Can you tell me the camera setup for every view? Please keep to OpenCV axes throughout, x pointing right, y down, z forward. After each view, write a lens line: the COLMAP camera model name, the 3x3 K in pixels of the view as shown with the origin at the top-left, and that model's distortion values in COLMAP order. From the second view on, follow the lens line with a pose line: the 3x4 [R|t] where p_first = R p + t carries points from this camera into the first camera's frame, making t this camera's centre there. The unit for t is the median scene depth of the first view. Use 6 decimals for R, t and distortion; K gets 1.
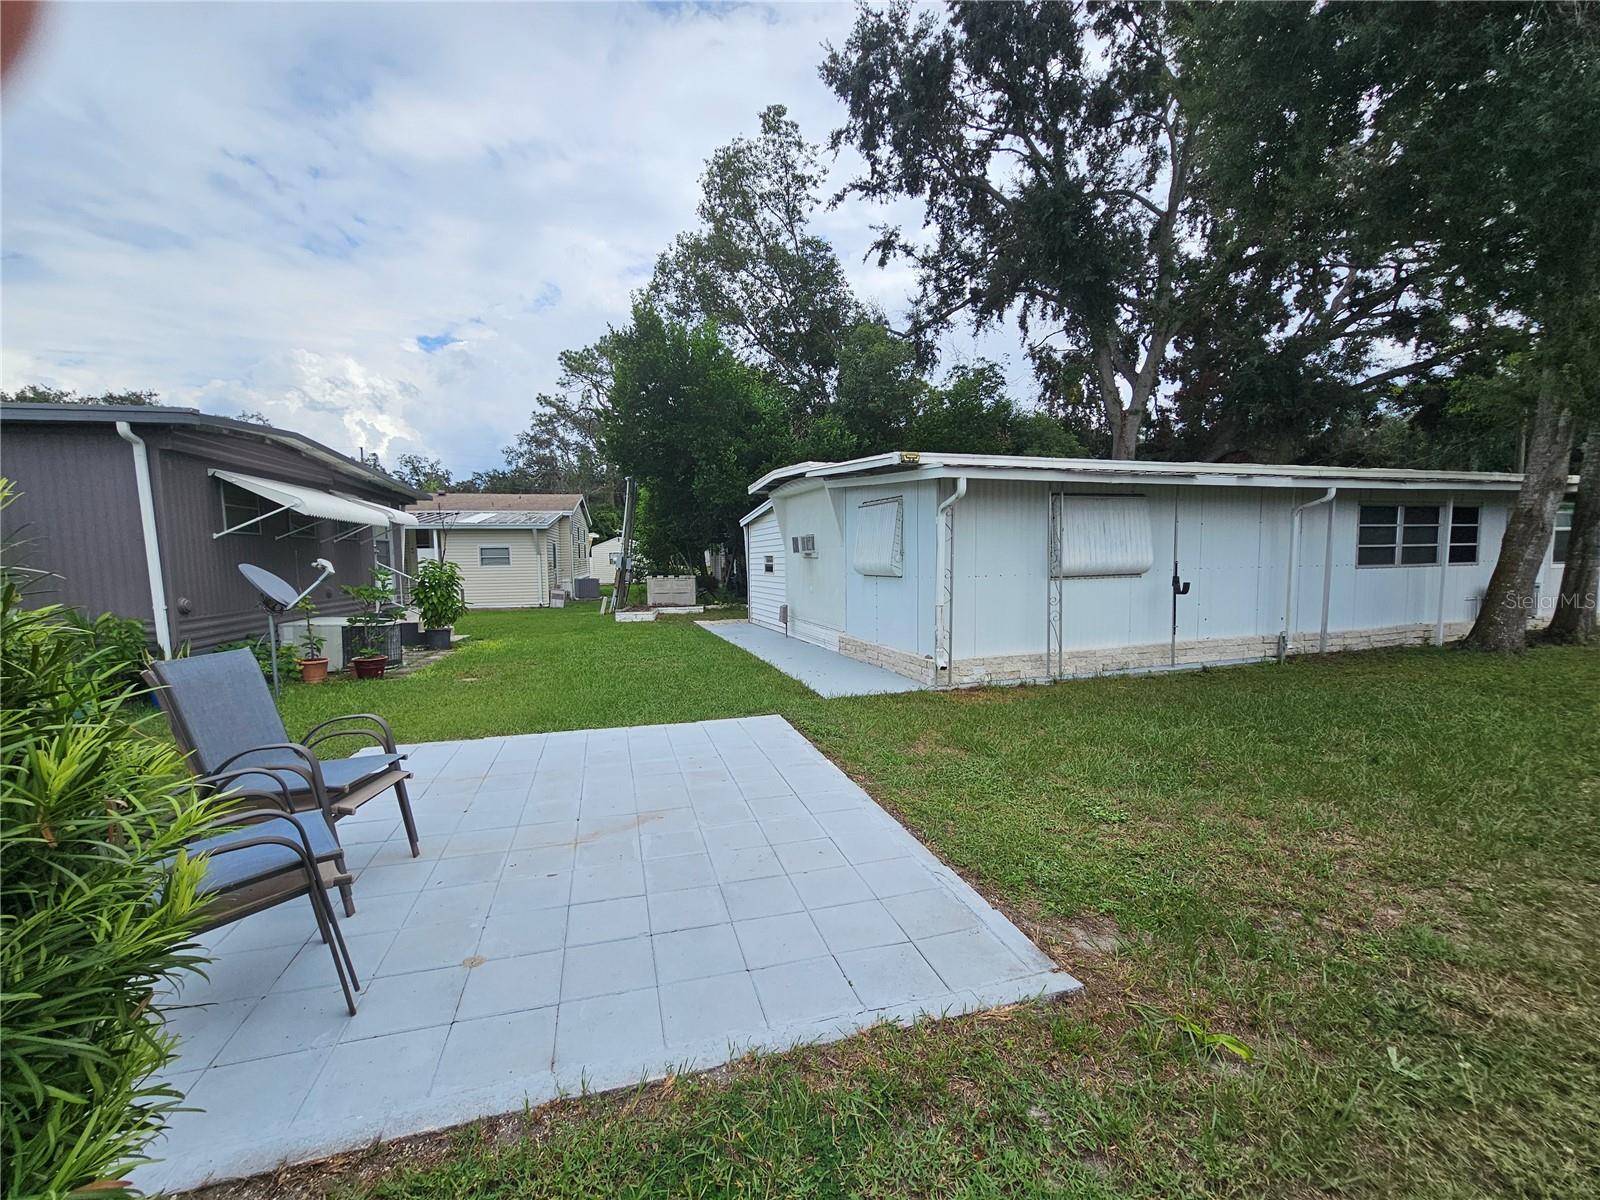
lens RADIAL K [[664.3, 0, 800.0], [0, 664.3, 600.0], [0, 0, 1]] dist [-0.001676, -0.000676]
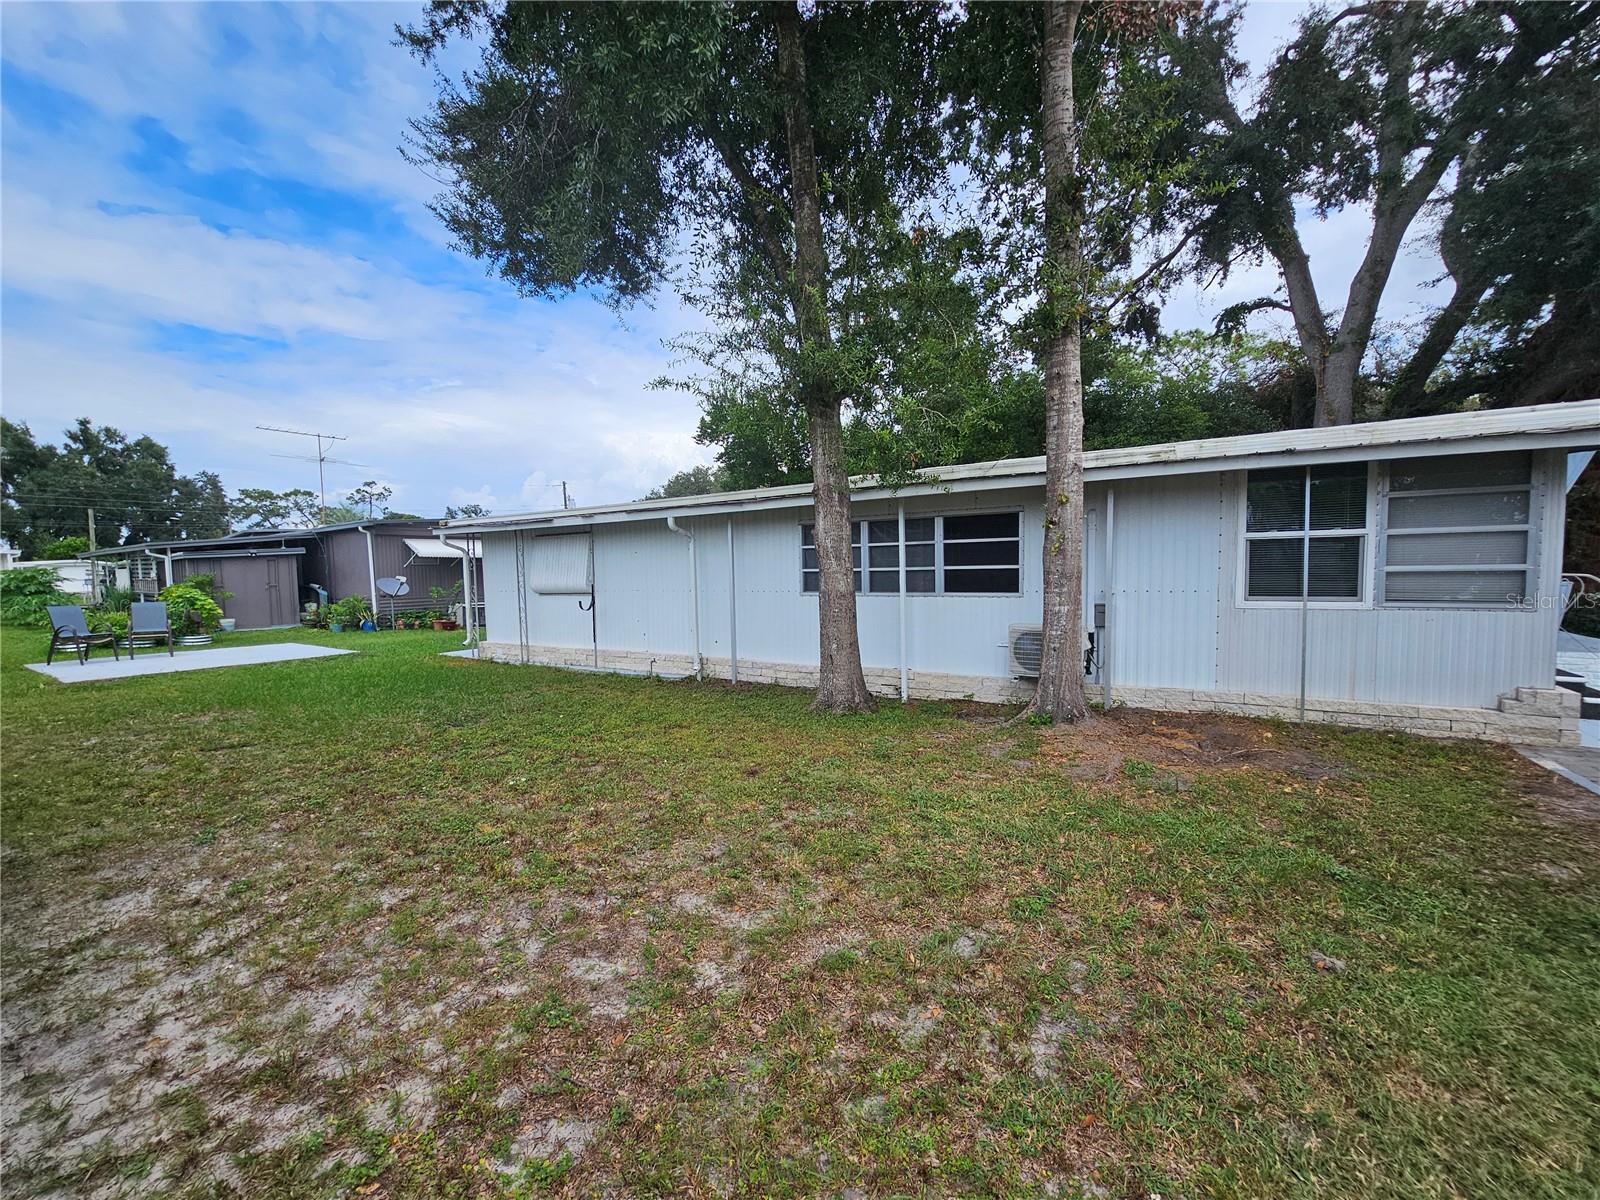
lens RADIAL K [[664.3, 0, 800.0], [0, 664.3, 600.0], [0, 0, 1]] dist [-0.001676, -0.000676]
pose [[0.654545, 0.037411, -0.755097, 1.434840], [-0.047699, 0.998829, 0.008139, -0.045679], [0.754517, 0.030690, 0.655563, 0.391211]]
